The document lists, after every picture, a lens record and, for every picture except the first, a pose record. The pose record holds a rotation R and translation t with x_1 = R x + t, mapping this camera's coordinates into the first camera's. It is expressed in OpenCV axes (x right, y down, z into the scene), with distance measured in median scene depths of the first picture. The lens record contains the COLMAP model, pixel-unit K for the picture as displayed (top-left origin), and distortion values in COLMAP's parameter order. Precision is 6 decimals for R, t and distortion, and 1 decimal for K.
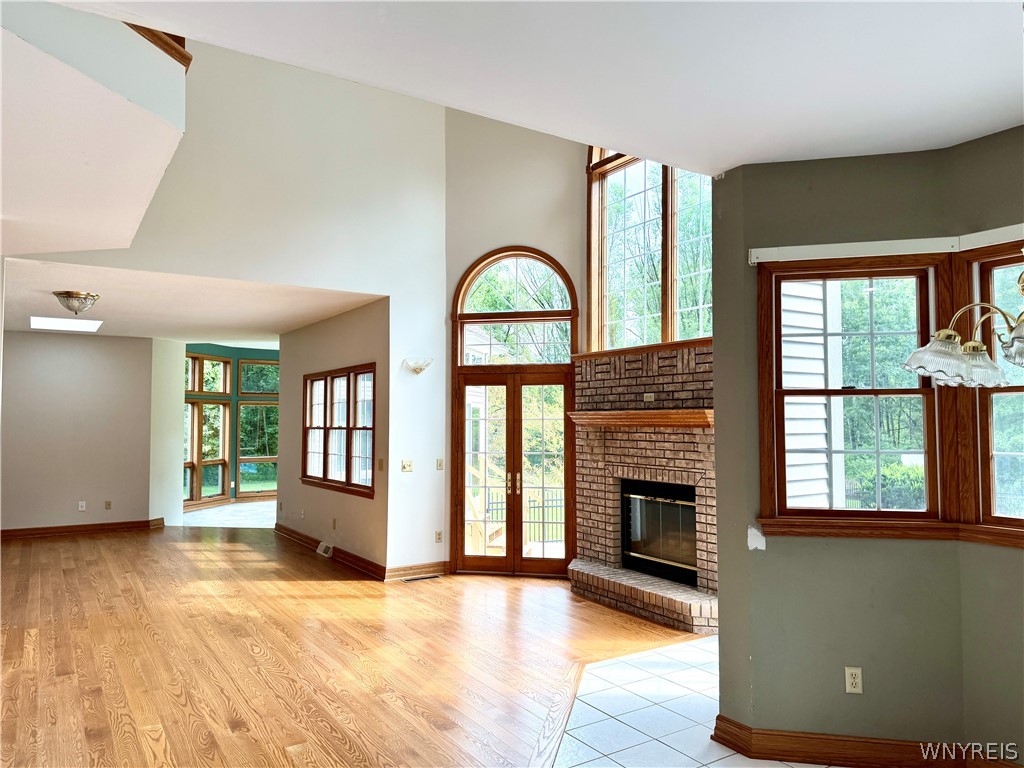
lens RADIAL K [[724.5, 0, 512.0], [0, 724.5, 384.0], [0, 0, 1]] dist [0.081332, -0.110968]
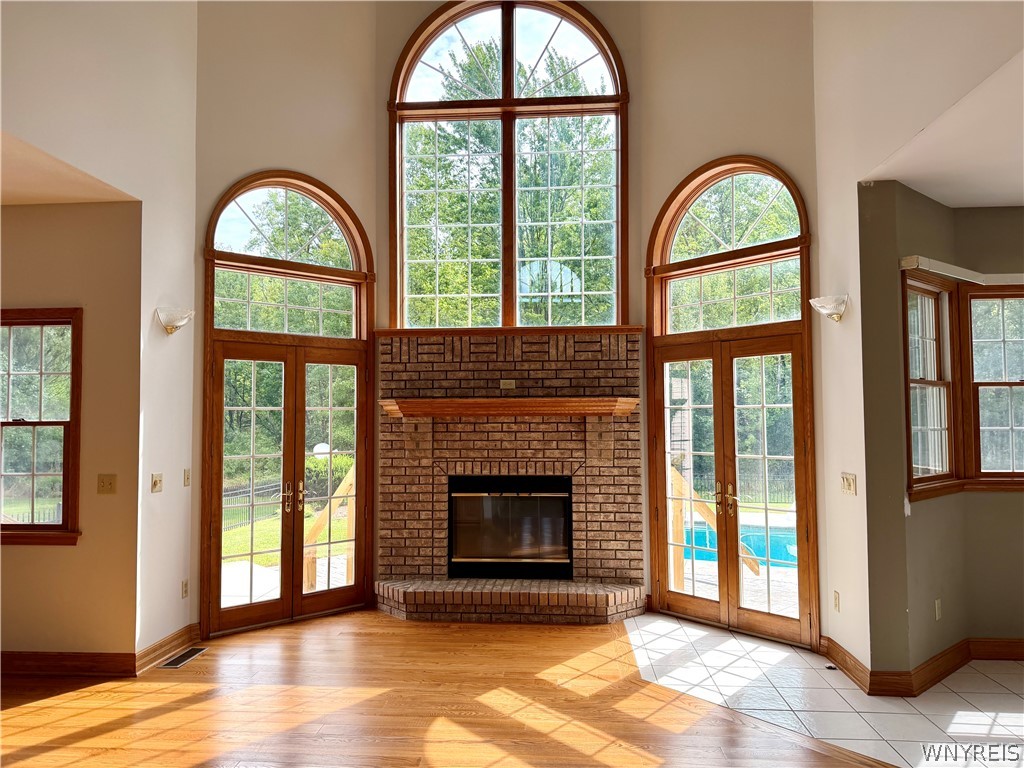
lens RADIAL K [[724.5, 0, 512.0], [0, 724.5, 384.0], [0, 0, 1]] dist [0.081332, -0.110968]
pose [[0.590476, 0.038651, 0.806129, -0.530592], [-0.035677, 0.999126, -0.021772, 0.036677], [-0.806266, -0.015904, 0.591339, 0.439172]]
